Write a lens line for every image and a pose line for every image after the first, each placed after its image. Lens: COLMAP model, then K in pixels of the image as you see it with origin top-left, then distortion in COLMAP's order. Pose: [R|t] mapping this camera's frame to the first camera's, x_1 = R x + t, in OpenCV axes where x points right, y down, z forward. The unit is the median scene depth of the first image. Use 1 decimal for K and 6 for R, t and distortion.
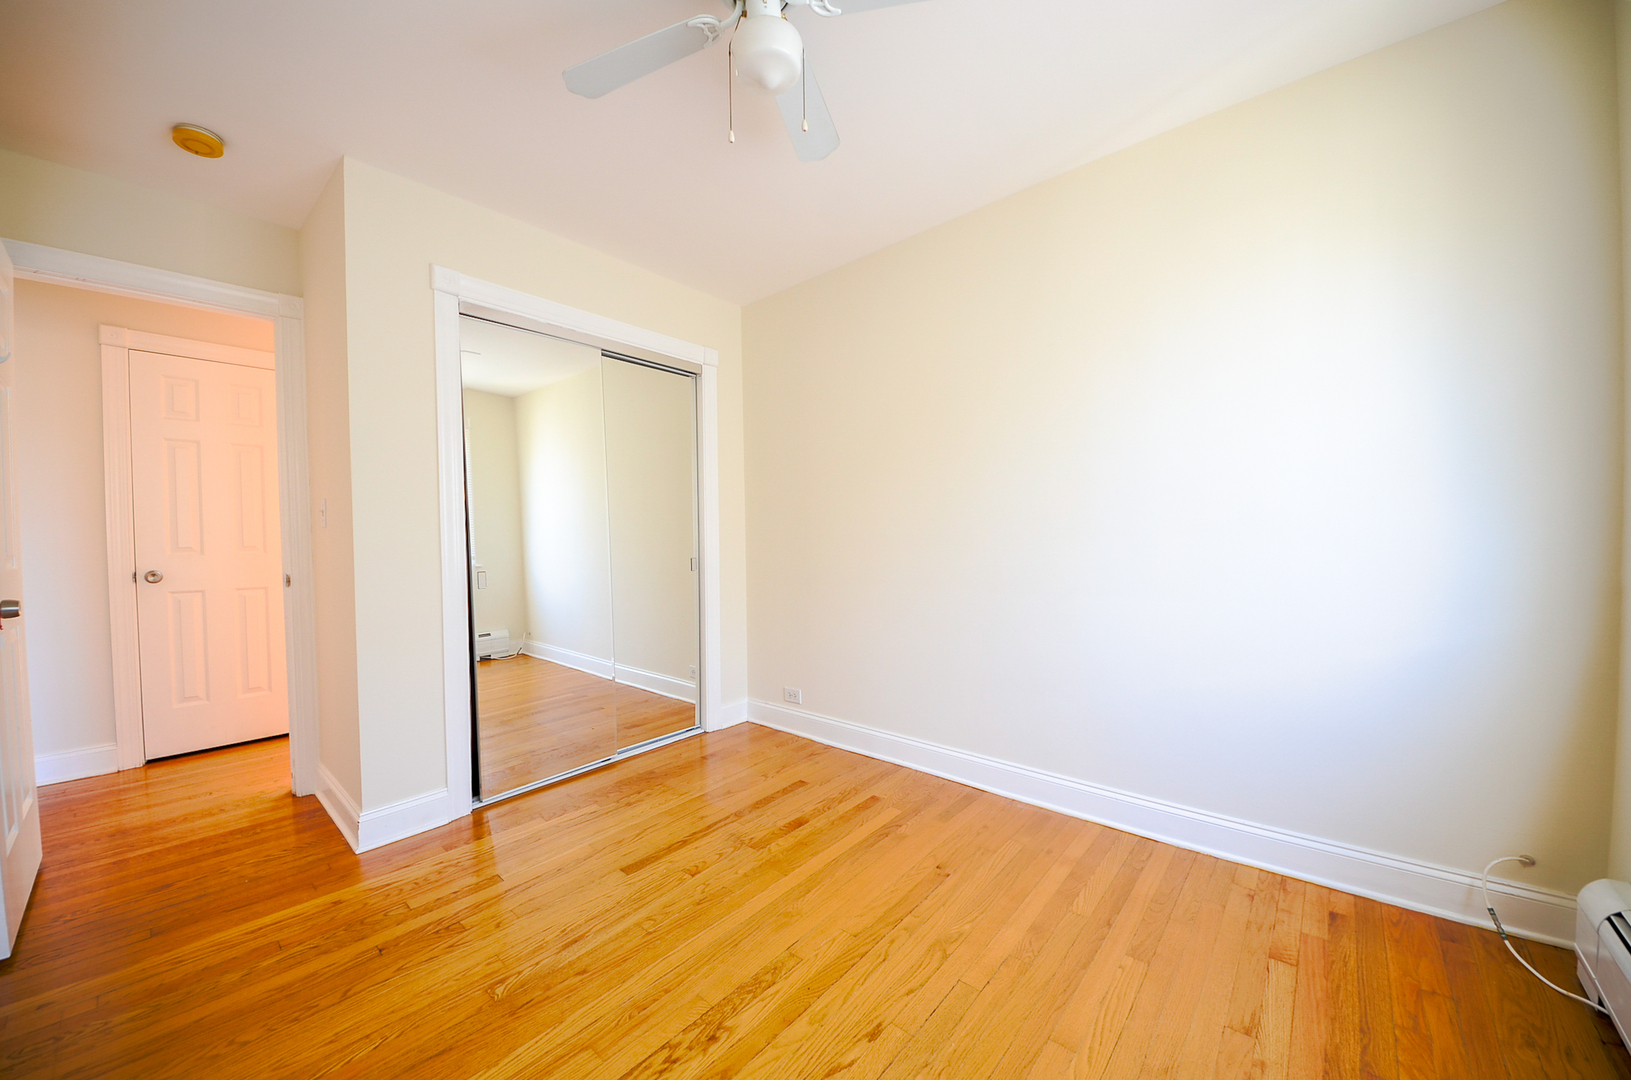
lens RADIAL K [[597.8, 0, 812.0], [0, 597.8, 539.5], [0, 0, 1]] dist [0.005795, -0.000883]
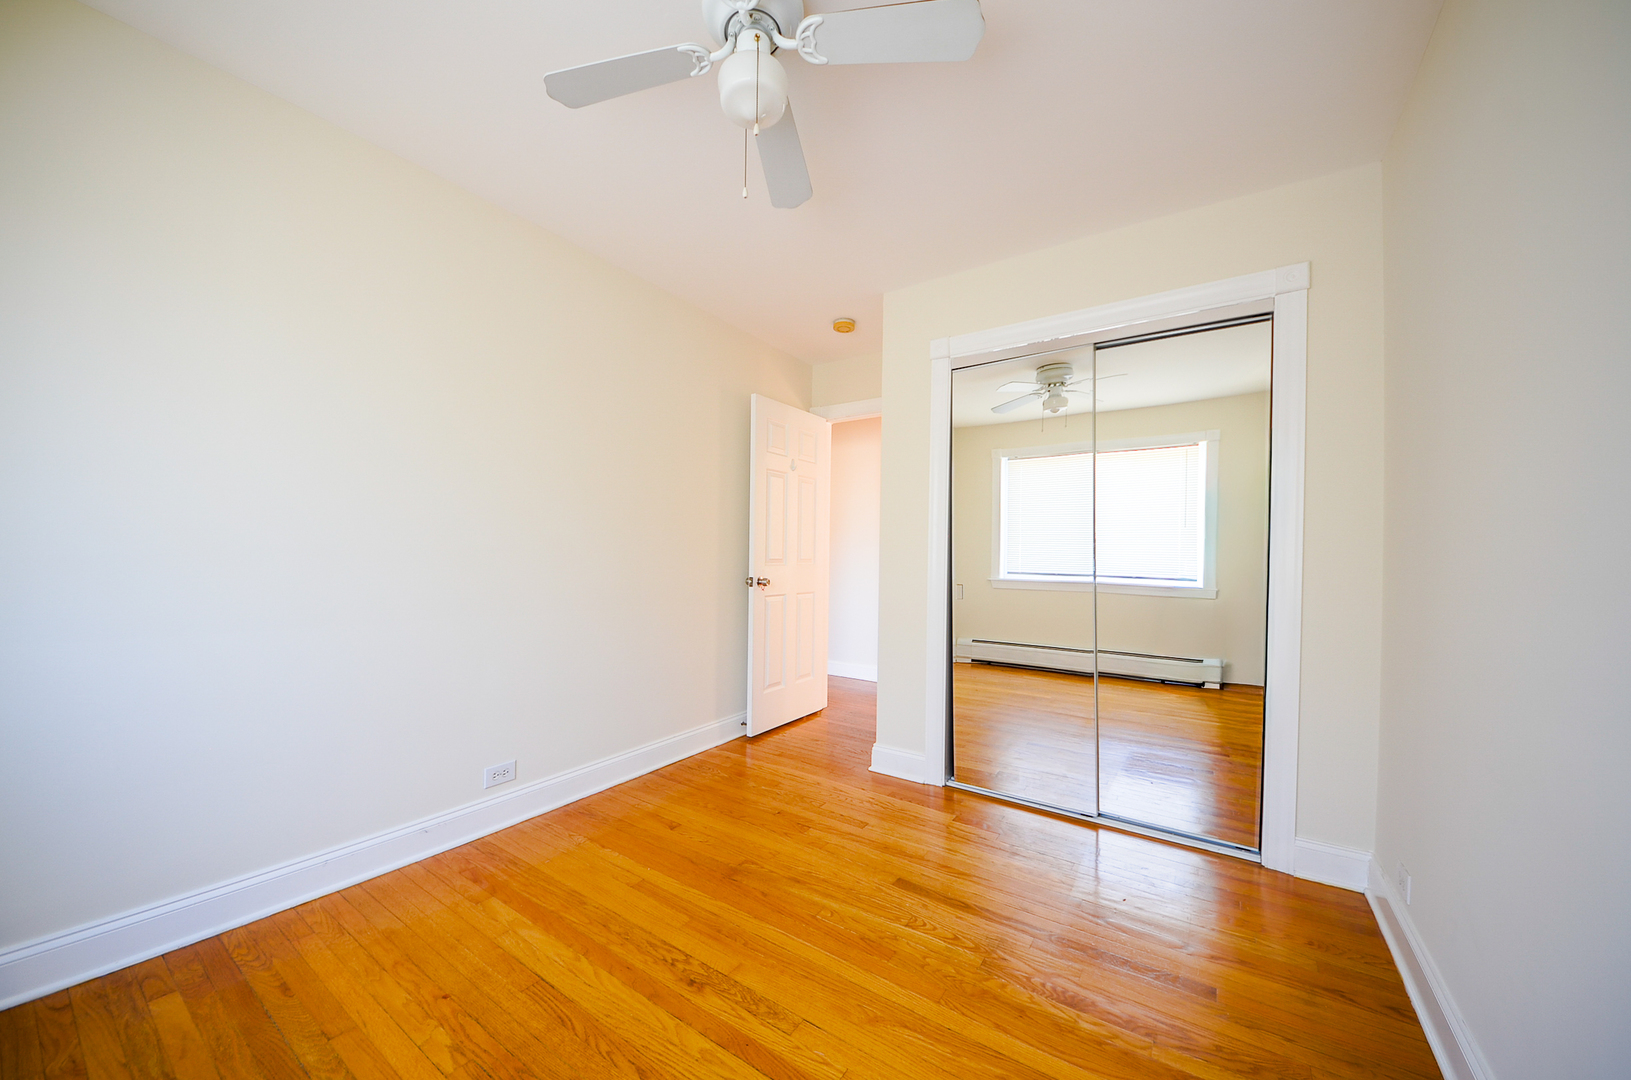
lens RADIAL K [[597.8, 0, 818.4], [0, 597.8, 544.4], [0, 0, 1]] dist [0.005795, -0.000883]
pose [[0.105004, 0.006307, -0.994452, 0.806280], [-0.017024, 0.999845, 0.004544, -0.035190], [0.994326, 0.016453, 0.105095, 0.861760]]
